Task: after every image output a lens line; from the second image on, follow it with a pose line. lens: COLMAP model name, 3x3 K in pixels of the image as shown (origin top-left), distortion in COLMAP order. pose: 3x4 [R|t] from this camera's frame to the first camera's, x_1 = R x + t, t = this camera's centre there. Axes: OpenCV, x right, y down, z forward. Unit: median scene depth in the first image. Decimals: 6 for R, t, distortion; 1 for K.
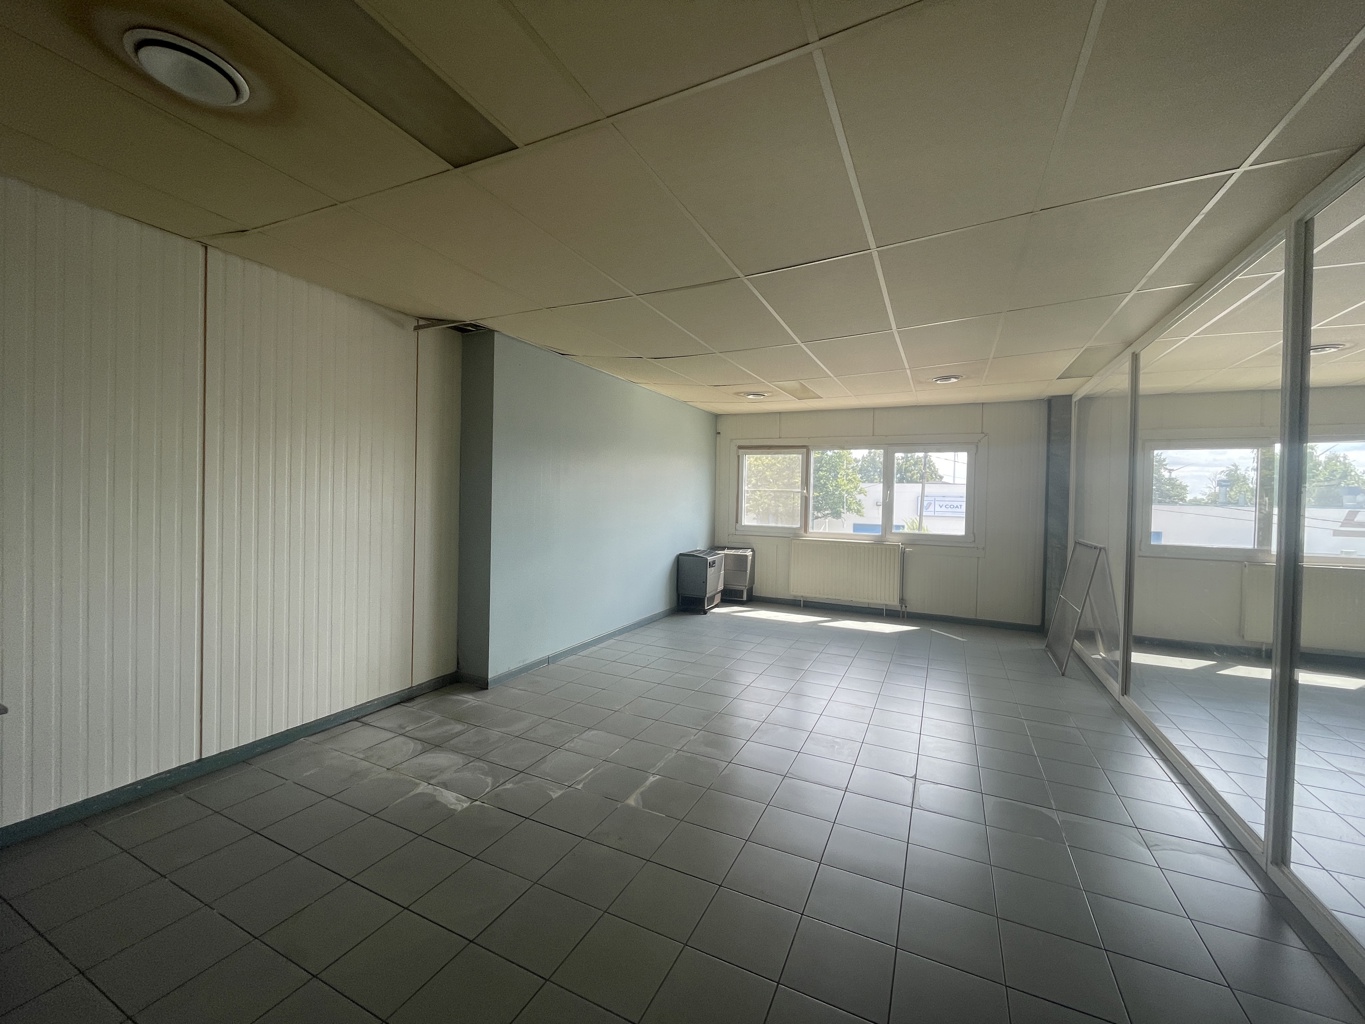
lens RADIAL K [[554.1, 0, 682.5], [0, 554.1, 512.0], [0, 0, 1]] dist [-0.019763, -0.000215]
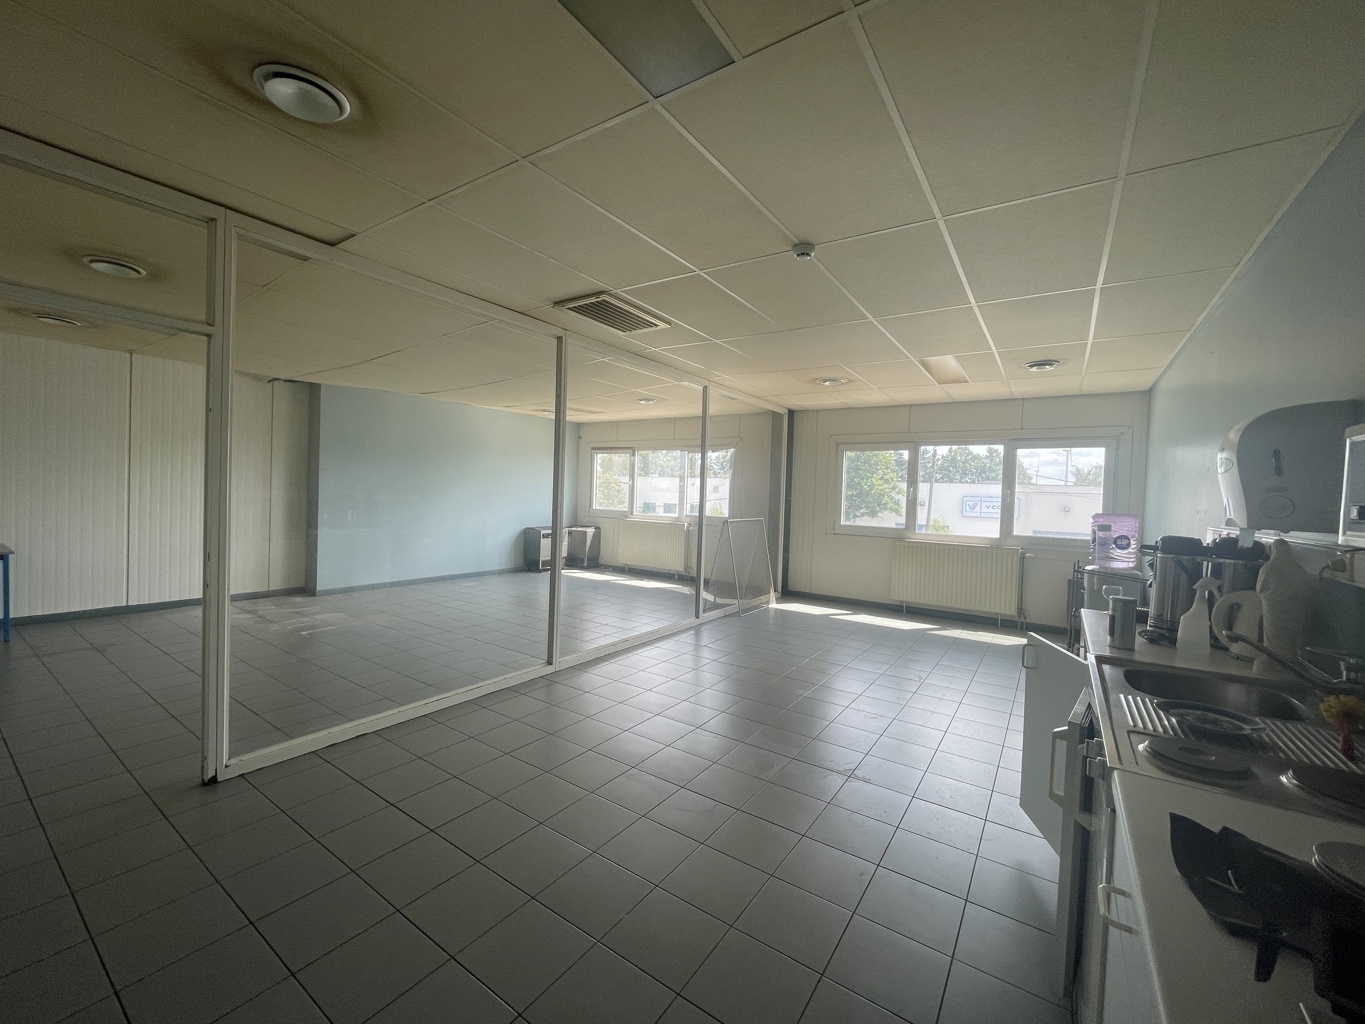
lens RADIAL K [[626.9, 0, 809.3], [0, 626.9, 543.2], [0, 0, 1]] dist [0.025788, -0.027411]
pose [[0.989777, 0.022037, -0.140913, 0.812223], [-0.016401, 0.999023, 0.041036, 0.034542], [0.141680, -0.038306, 0.989171, -0.385126]]
